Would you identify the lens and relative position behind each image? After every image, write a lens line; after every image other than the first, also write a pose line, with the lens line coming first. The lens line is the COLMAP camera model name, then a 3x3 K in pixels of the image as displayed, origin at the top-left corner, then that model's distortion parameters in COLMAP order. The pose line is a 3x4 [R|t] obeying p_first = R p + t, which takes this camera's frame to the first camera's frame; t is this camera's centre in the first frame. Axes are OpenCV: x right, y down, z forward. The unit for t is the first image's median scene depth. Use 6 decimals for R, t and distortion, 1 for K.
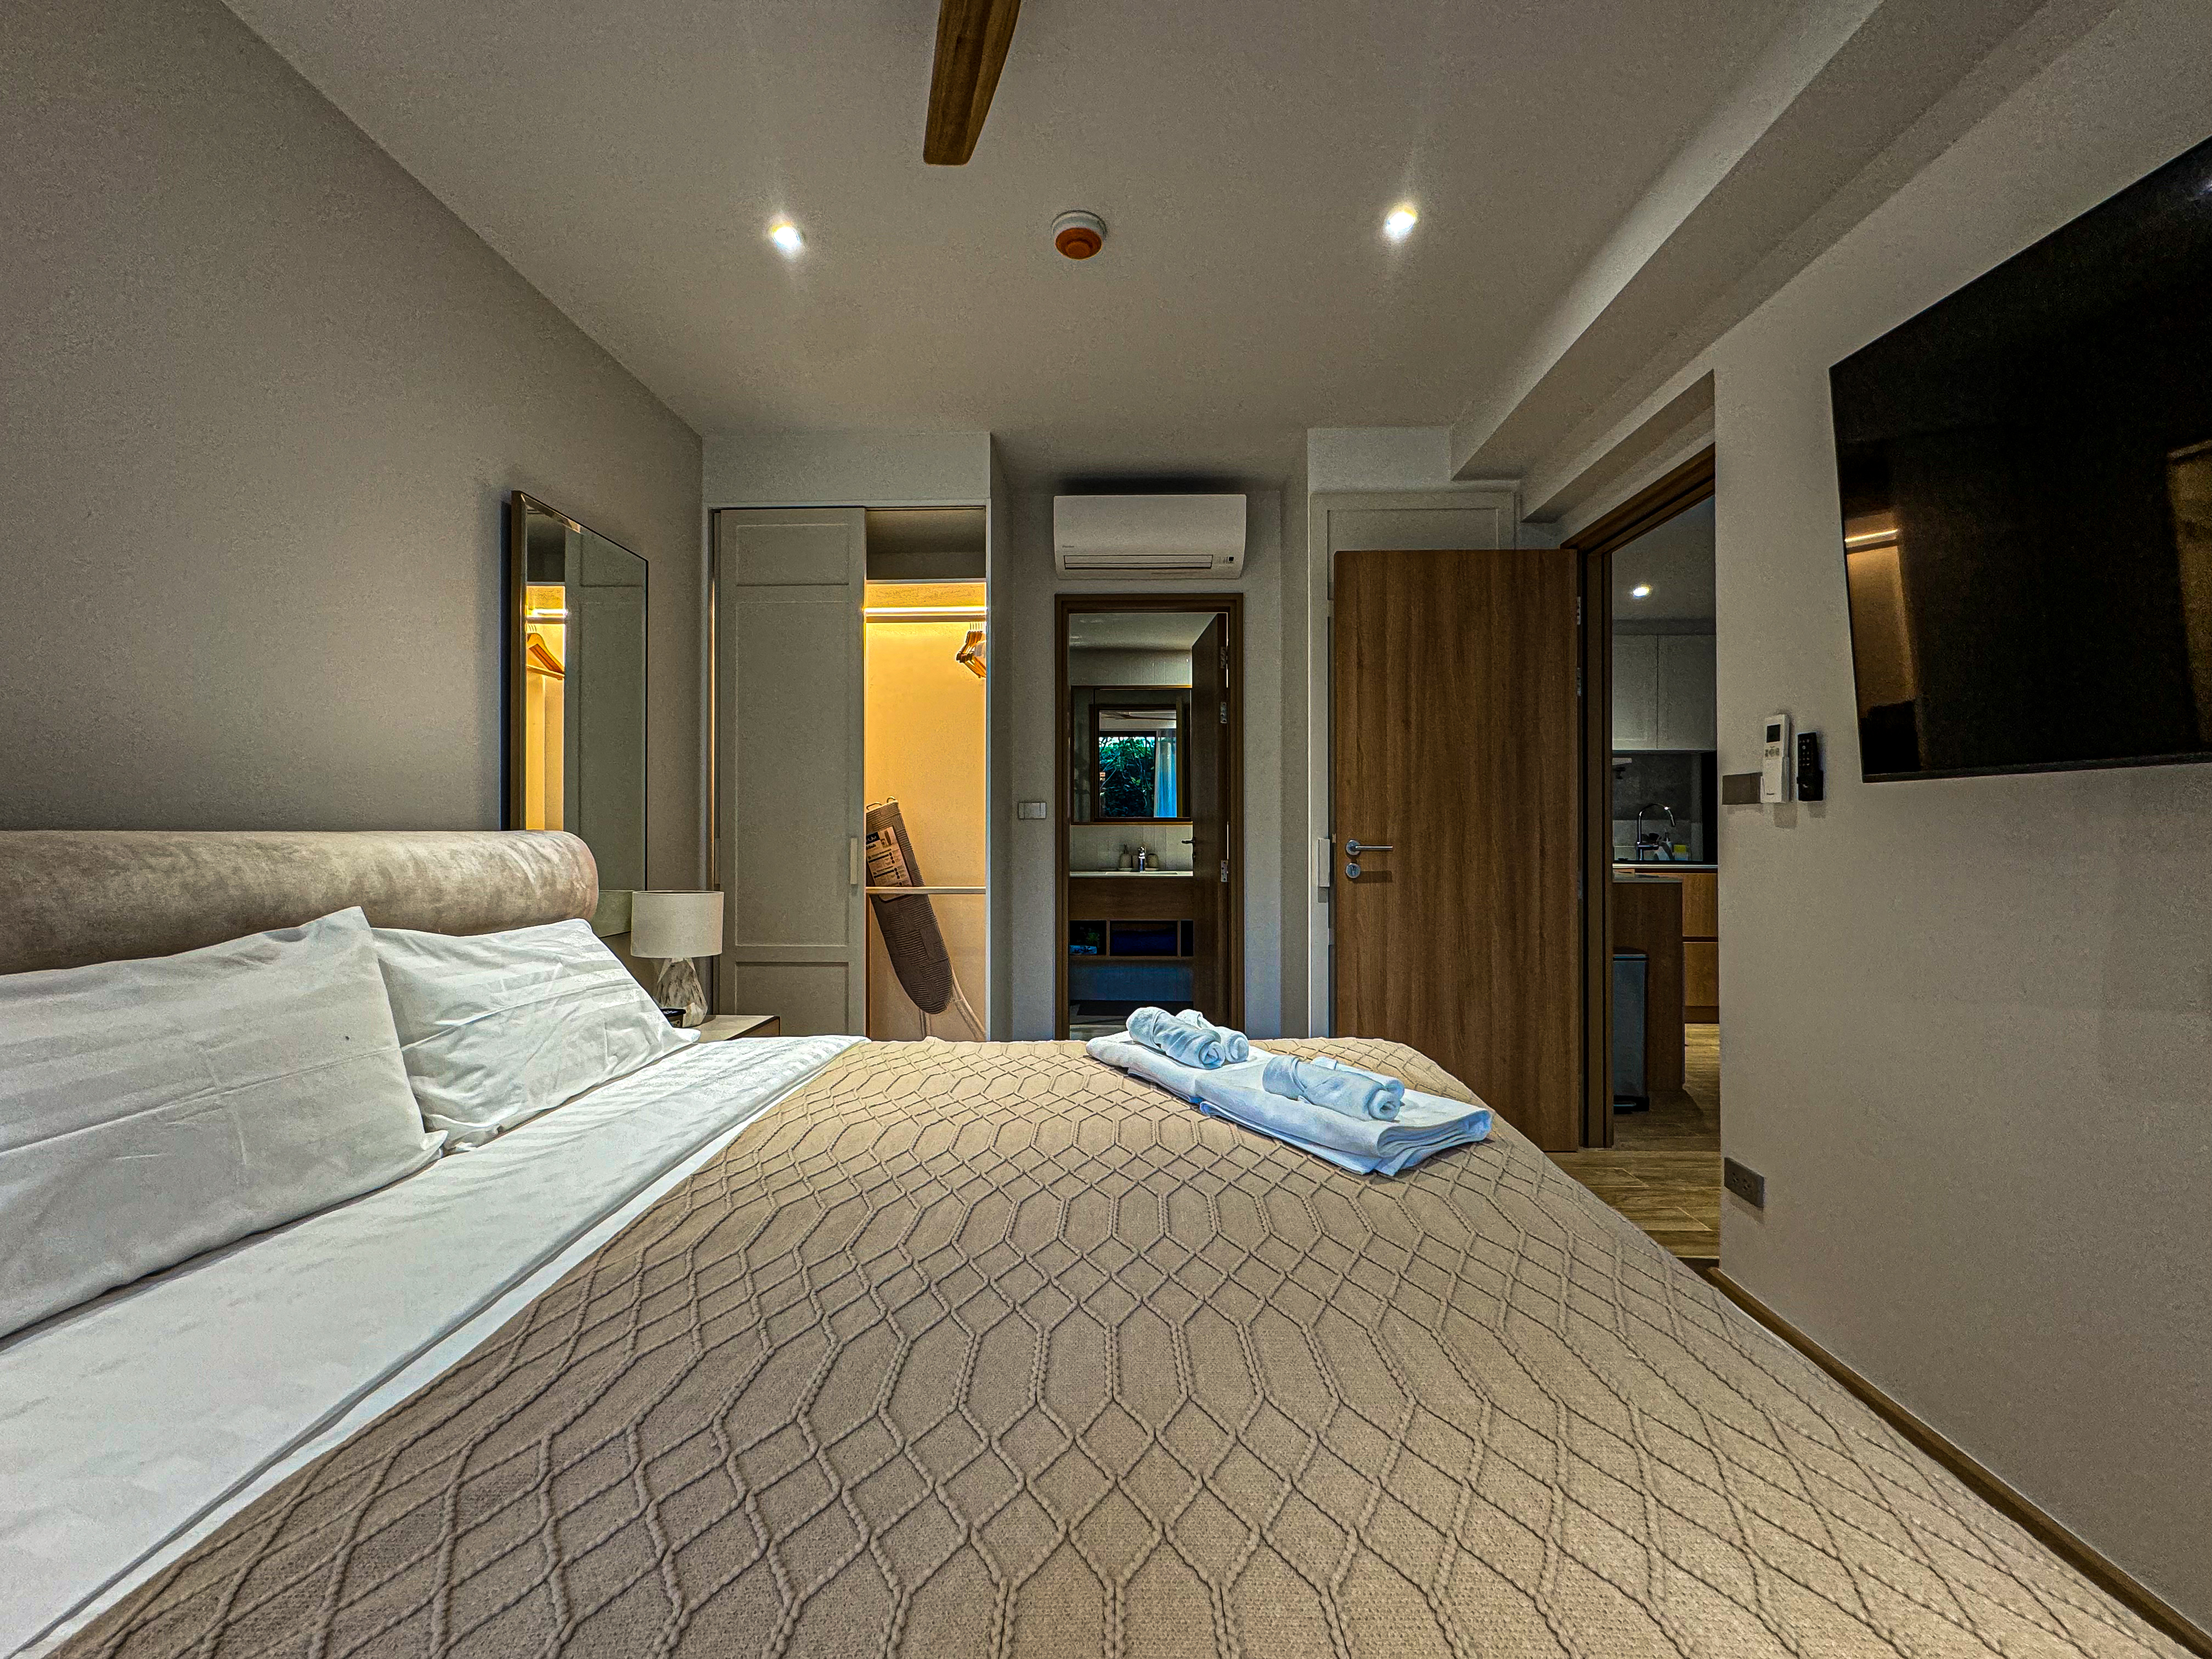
lens RADIAL K [[883.7, 0, 1090.7], [0, 883.7, 822.3], [0, 0, 1]] dist [-0.003011, 0.000713]
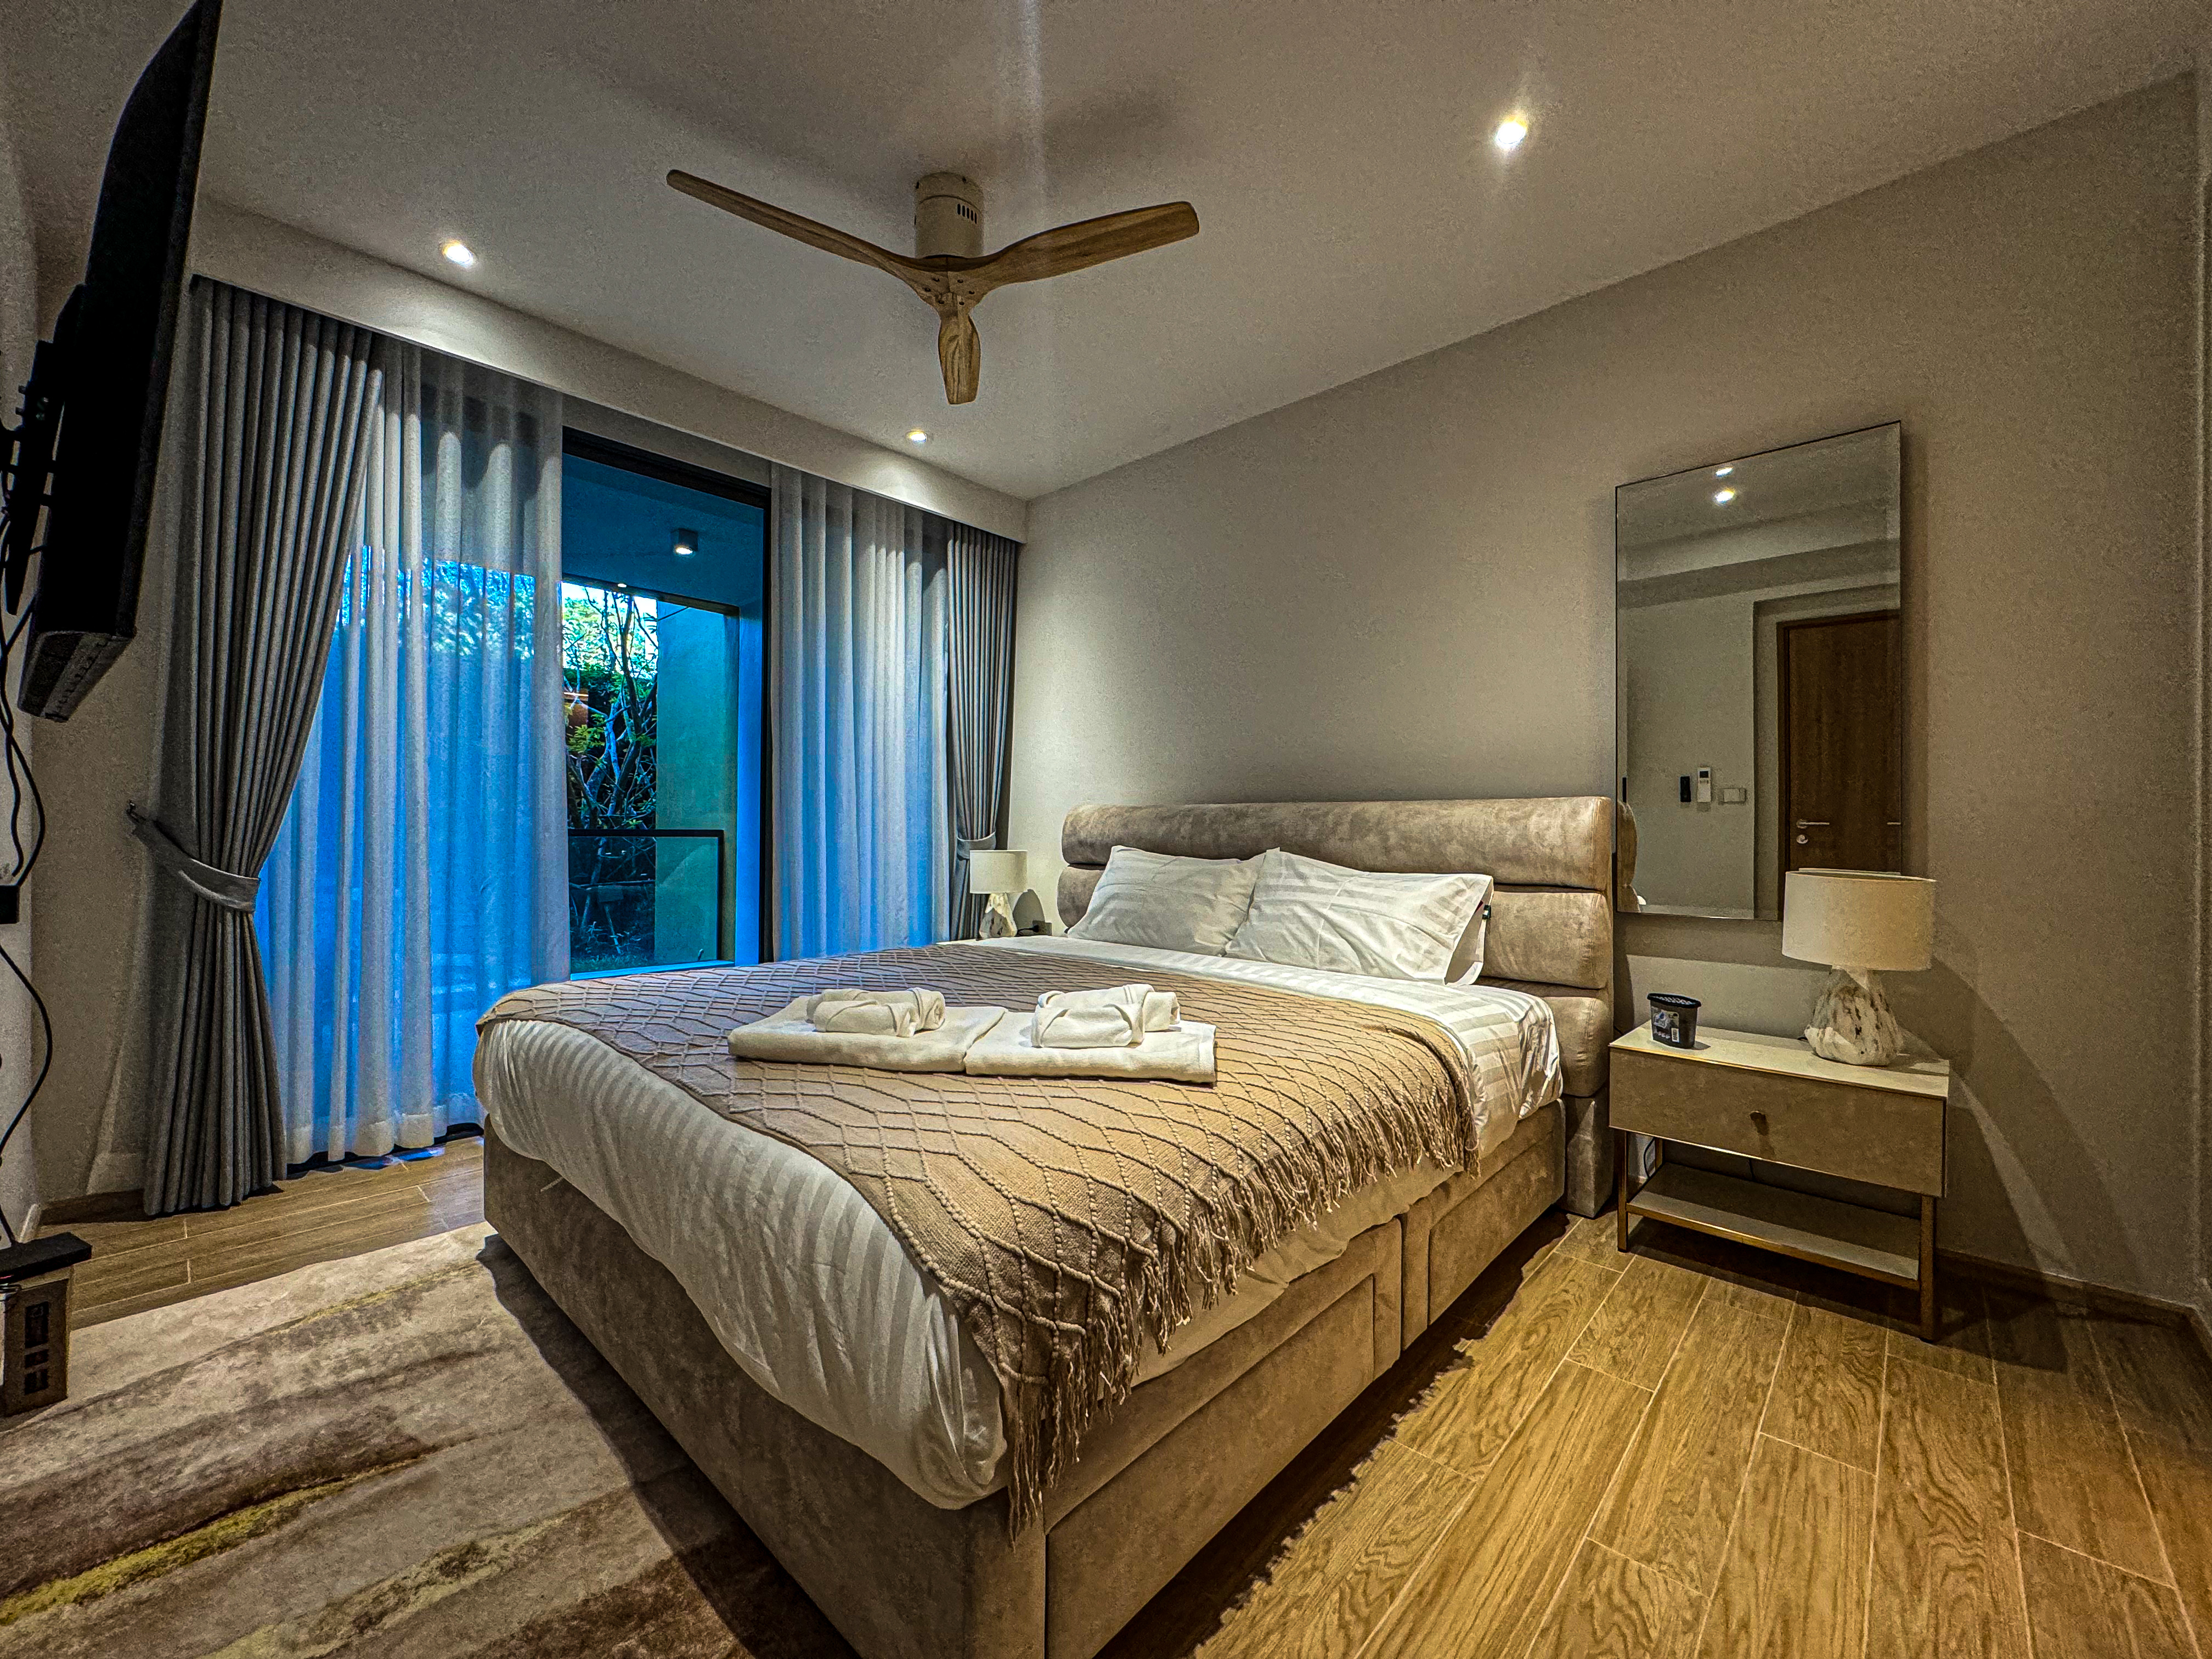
lens RADIAL K [[883.7, 0, 1111.1], [0, 883.7, 829.4], [0, 0, 1]] dist [-0.003011, 0.000713]
pose [[-0.655377, -0.006124, -0.755277, 0.423860], [-0.001853, 0.999977, -0.006500, 0.041188], [0.755300, -0.002860, -0.655373, 0.881632]]
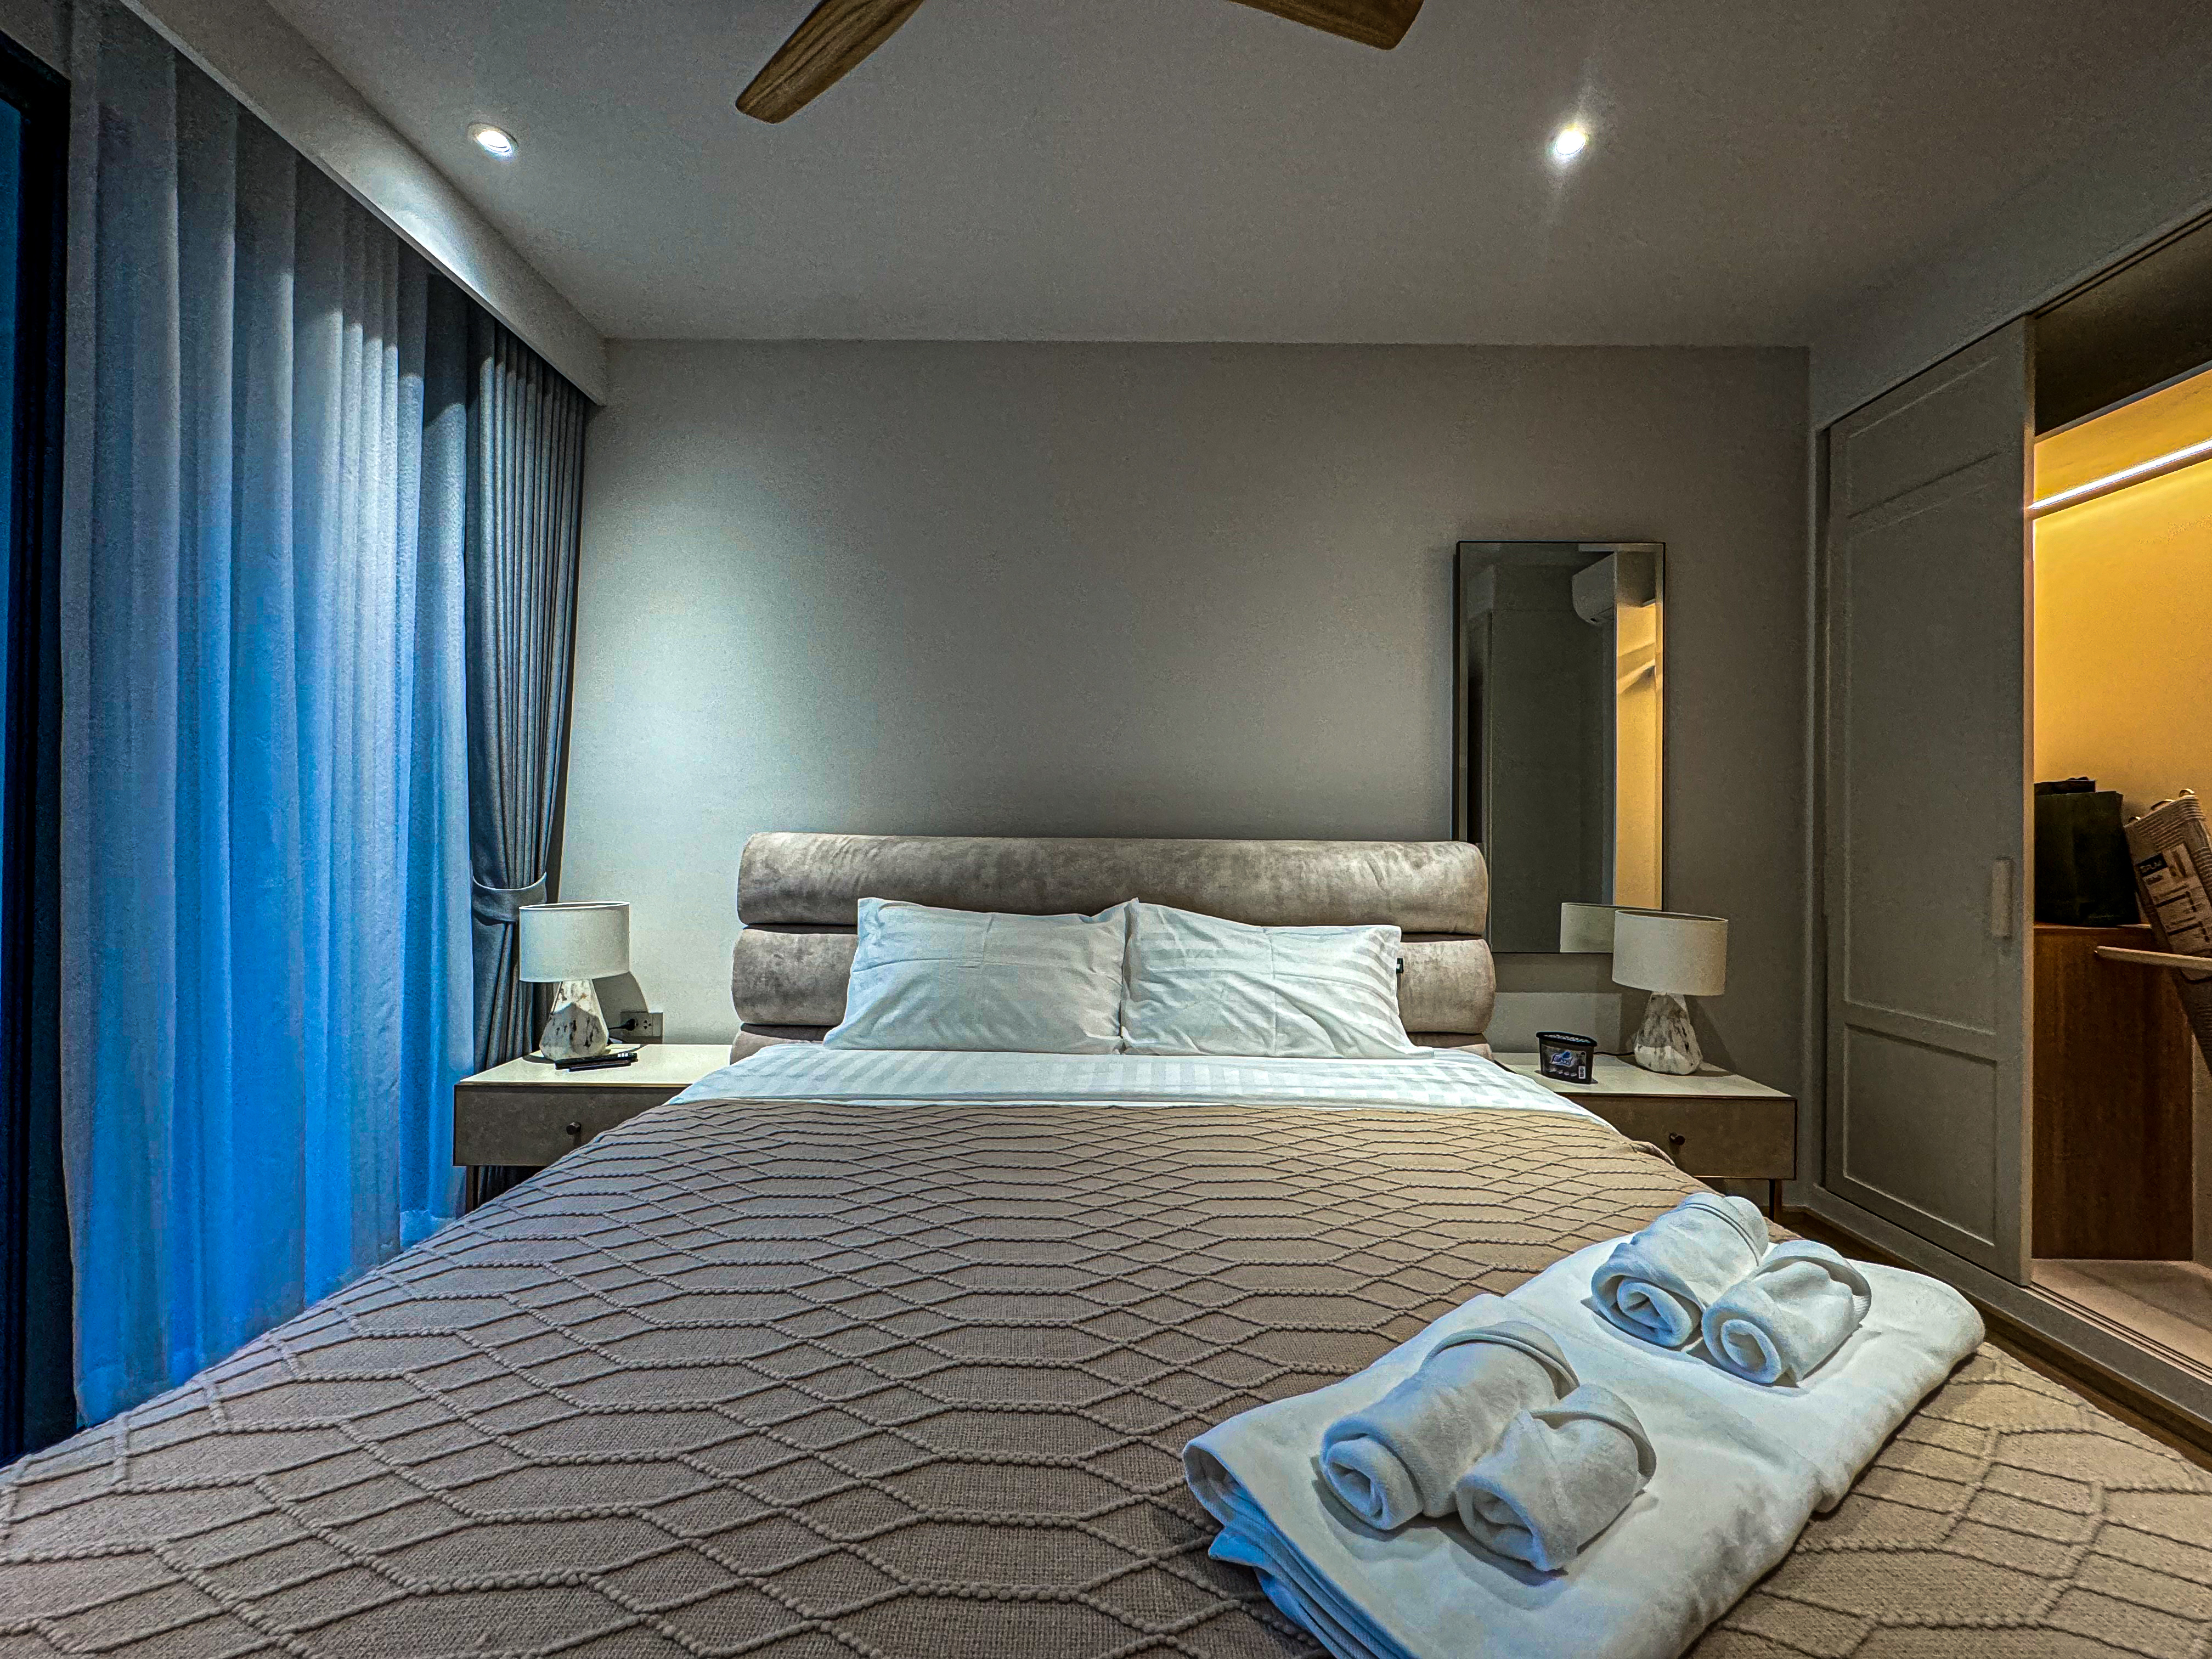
lens RADIAL K [[883.7, 0, 1110.0], [0, 883.7, 828.4], [0, 0, 1]] dist [-0.003011, 0.000713]
pose [[0.024686, -0.005138, -0.999682, 0.341486], [-0.003782, 0.999979, -0.005233, 0.000441], [0.999688, 0.003910, 0.024666, 0.370902]]
